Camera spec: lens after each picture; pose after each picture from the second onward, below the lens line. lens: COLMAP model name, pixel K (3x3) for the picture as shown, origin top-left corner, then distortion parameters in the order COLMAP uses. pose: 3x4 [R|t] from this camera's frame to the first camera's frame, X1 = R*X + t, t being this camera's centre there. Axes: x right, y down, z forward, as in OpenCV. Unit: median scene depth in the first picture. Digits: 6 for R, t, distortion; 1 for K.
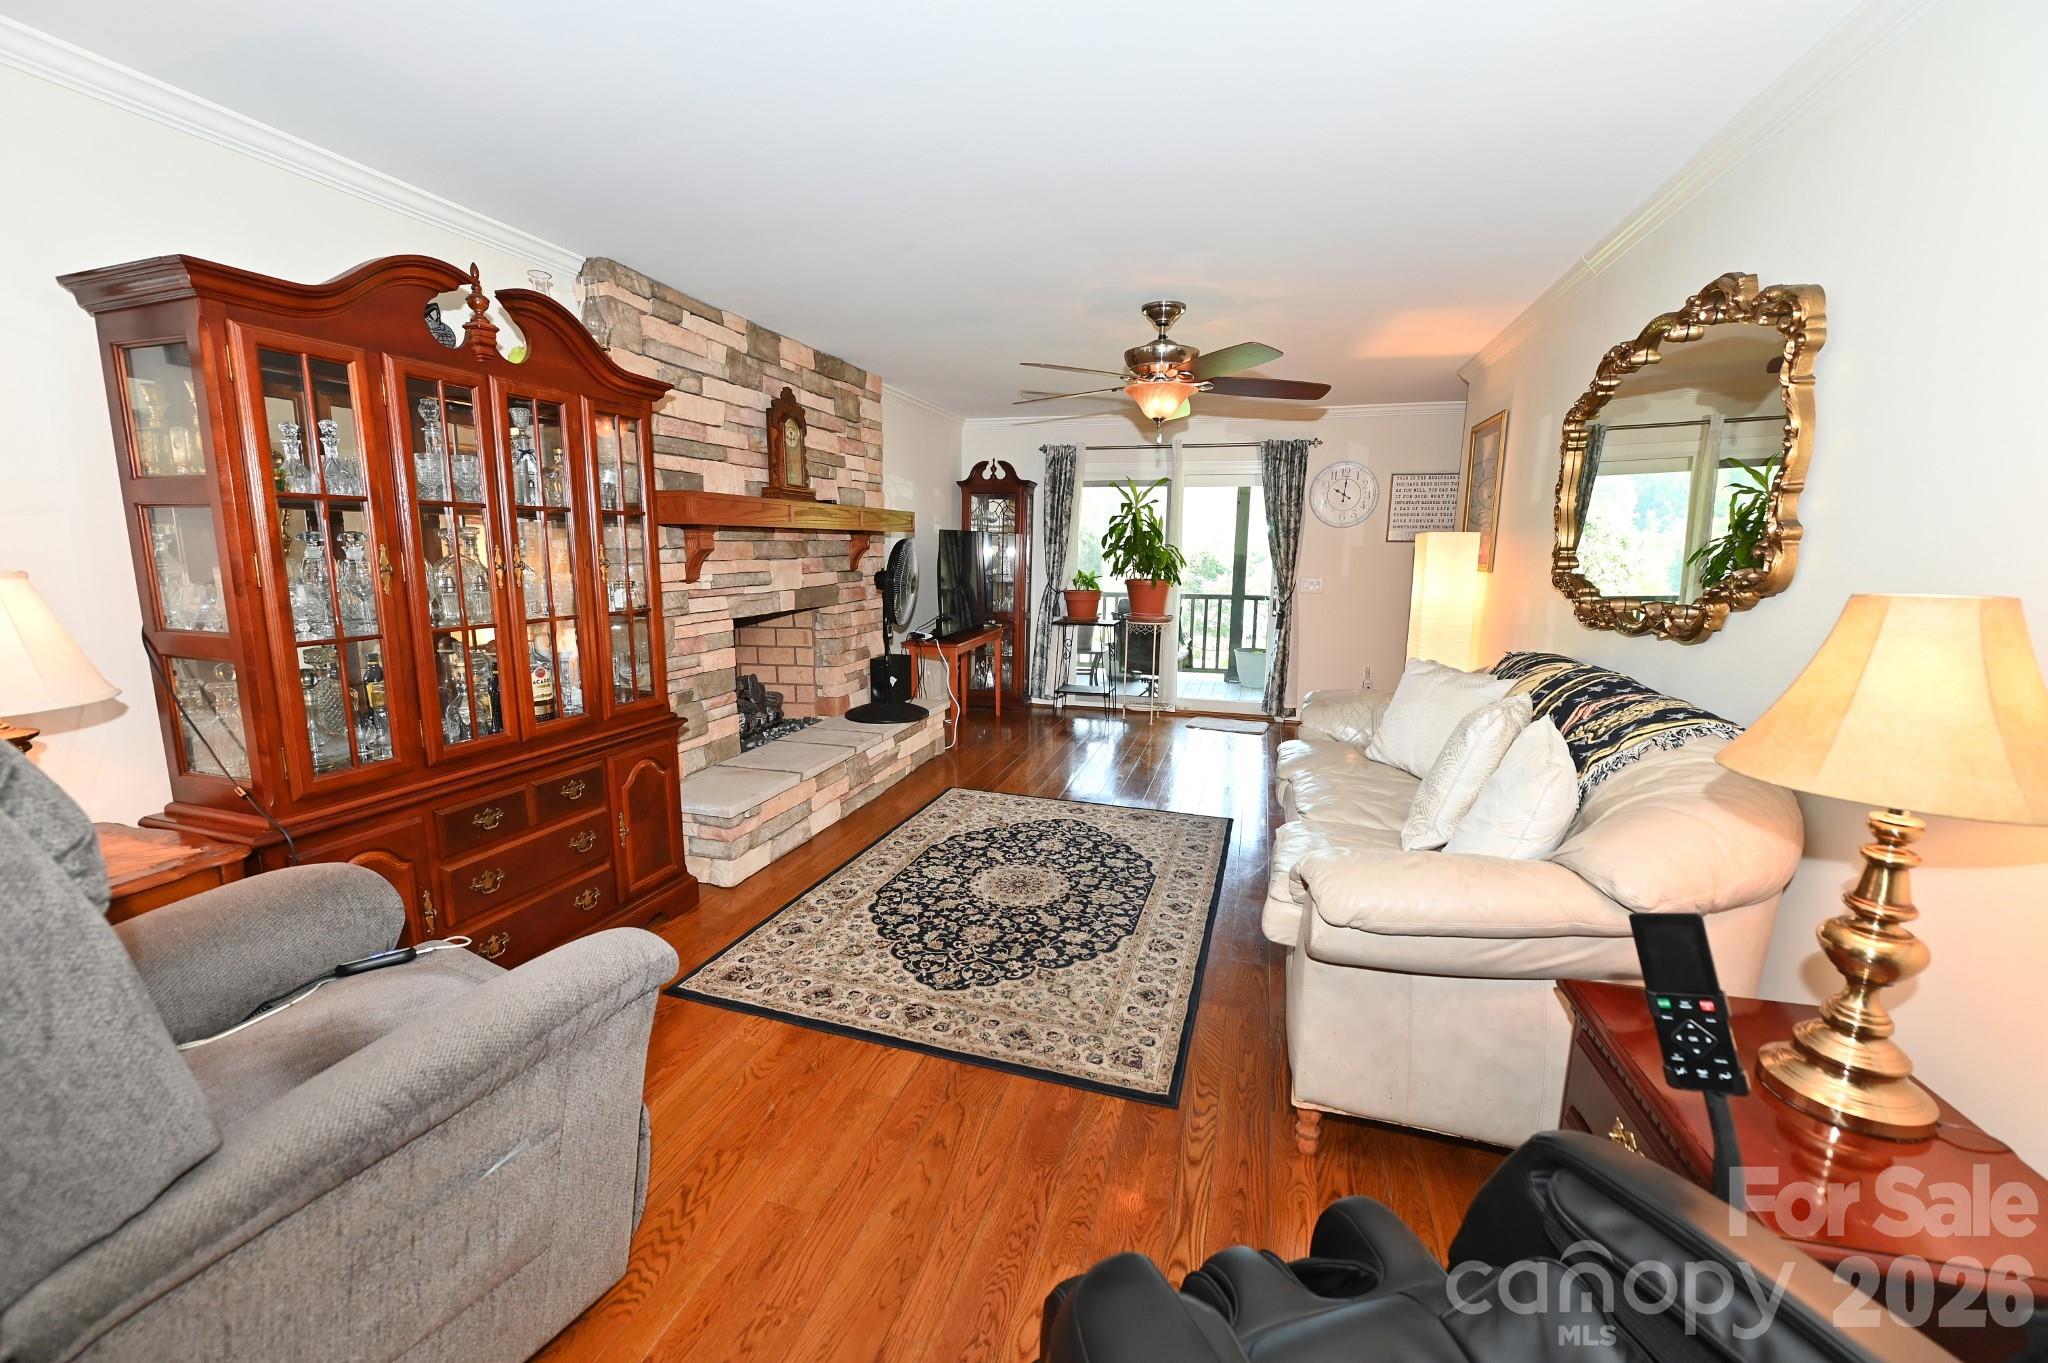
lens RADIAL K [[809.2, 0, 1014.9], [0, 809.2, 685.6], [0, 0, 1]] dist [-0.007297, -0.001279]
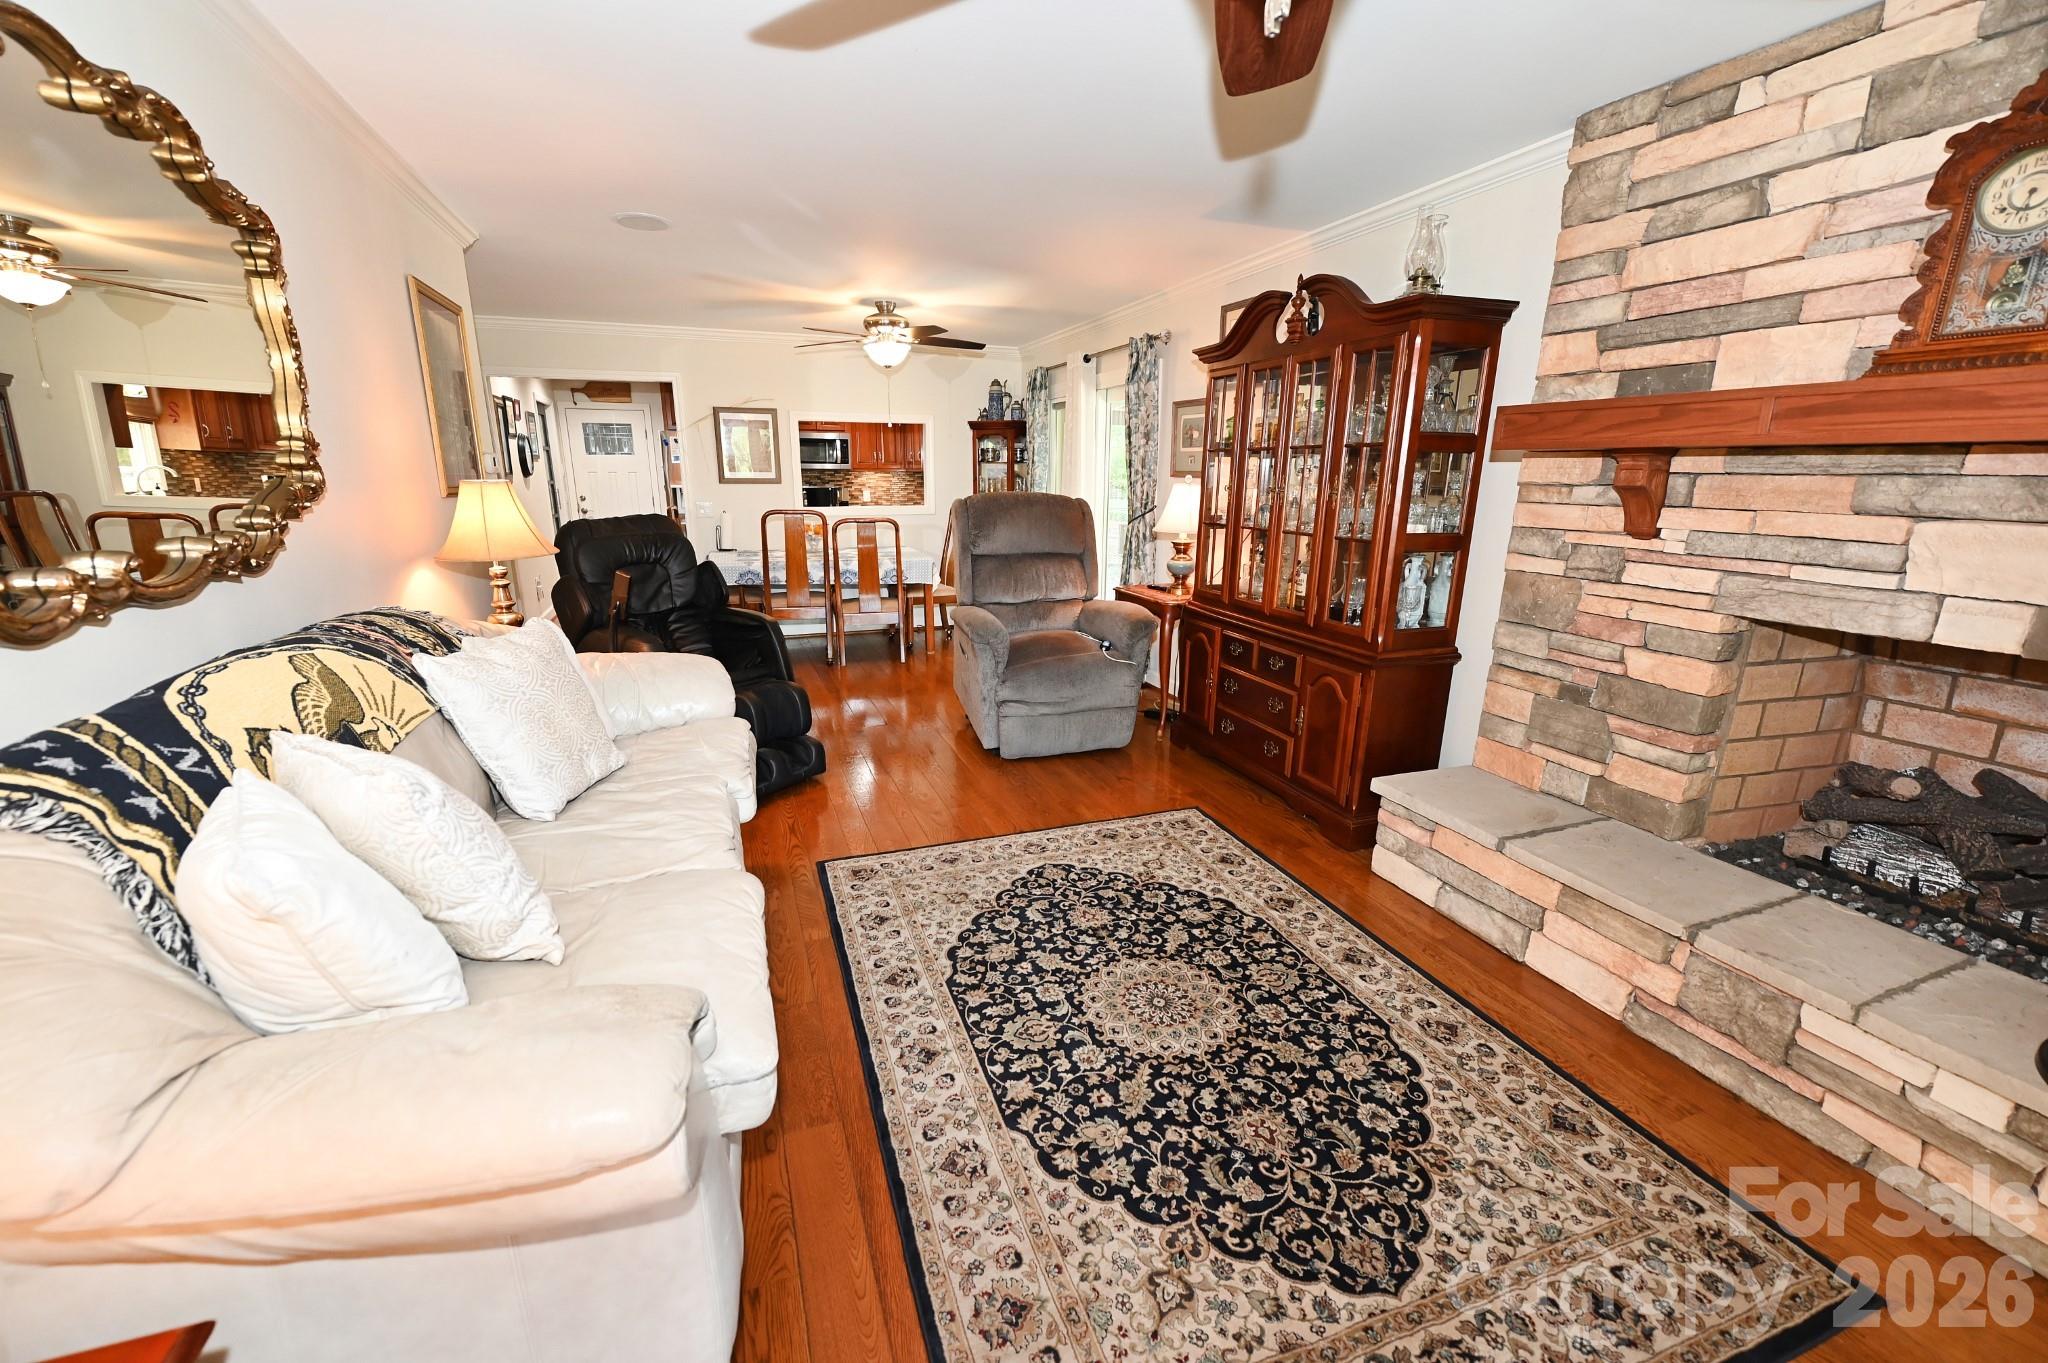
lens RADIAL K [[809.2, 0, 1021.8], [0, 809.2, 691.1], [0, 0, 1]] dist [-0.007297, -0.001279]
pose [[-0.790598, 0.146709, -0.594501, 0.409517], [-0.119889, 0.914998, 0.385235, -0.204388], [0.600485, 0.375840, -0.705806, 1.200071]]
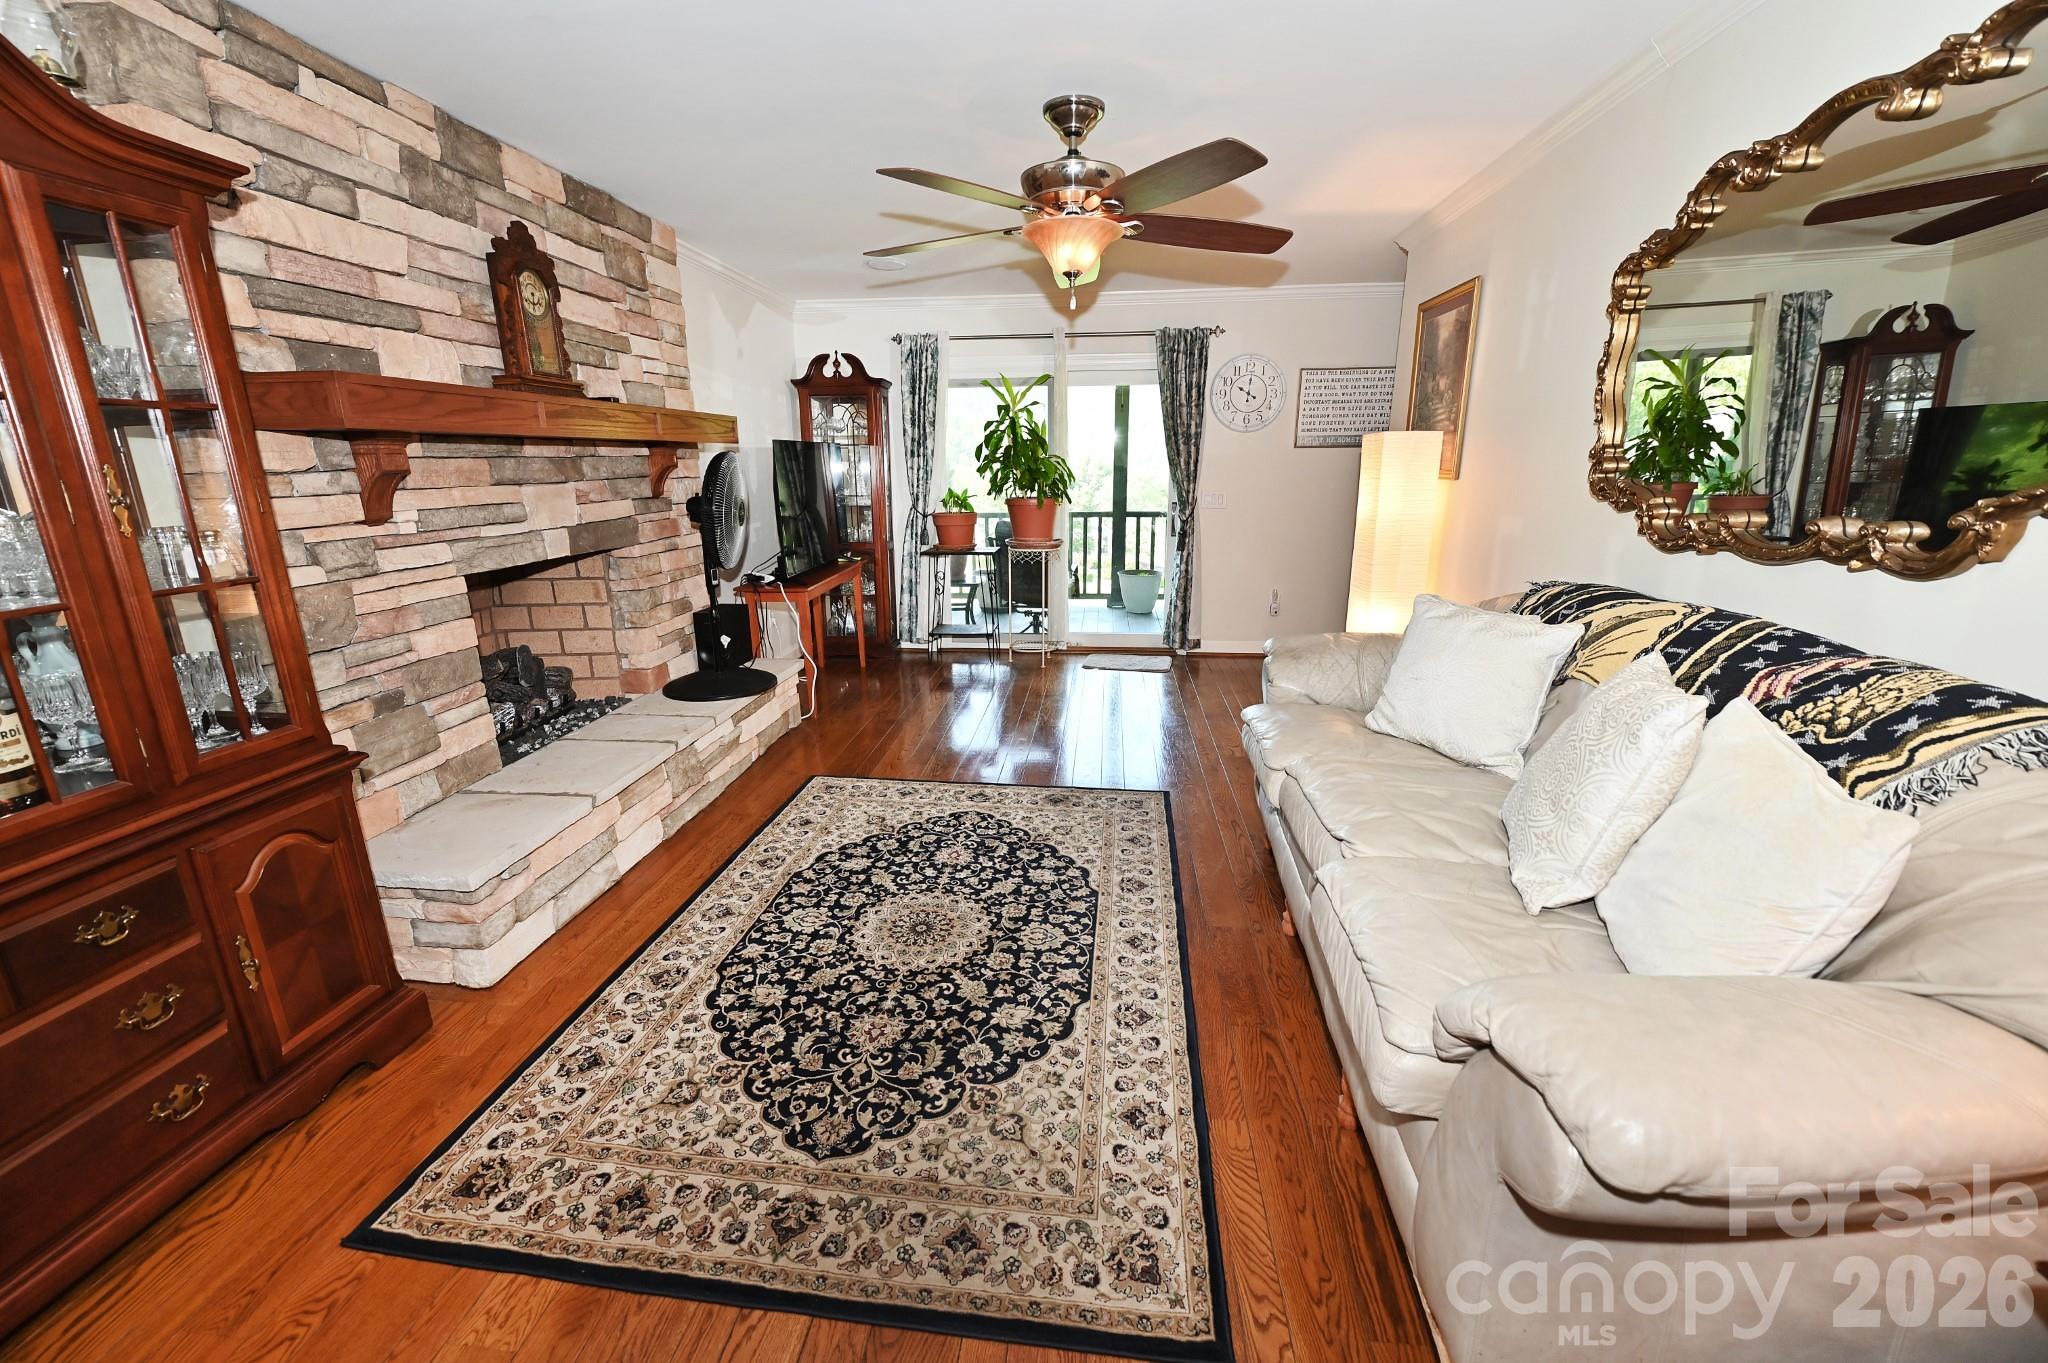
lens RADIAL K [[809.2, 0, 1020.3], [0, 809.2, 683.8], [0, 0, 1]] dist [-0.007297, -0.001279]
pose [[0.981748, -0.067368, 0.177854, -0.020266], [0.049913, 0.993648, 0.100858, -0.040021], [-0.183519, -0.090140, 0.978875, 0.265405]]
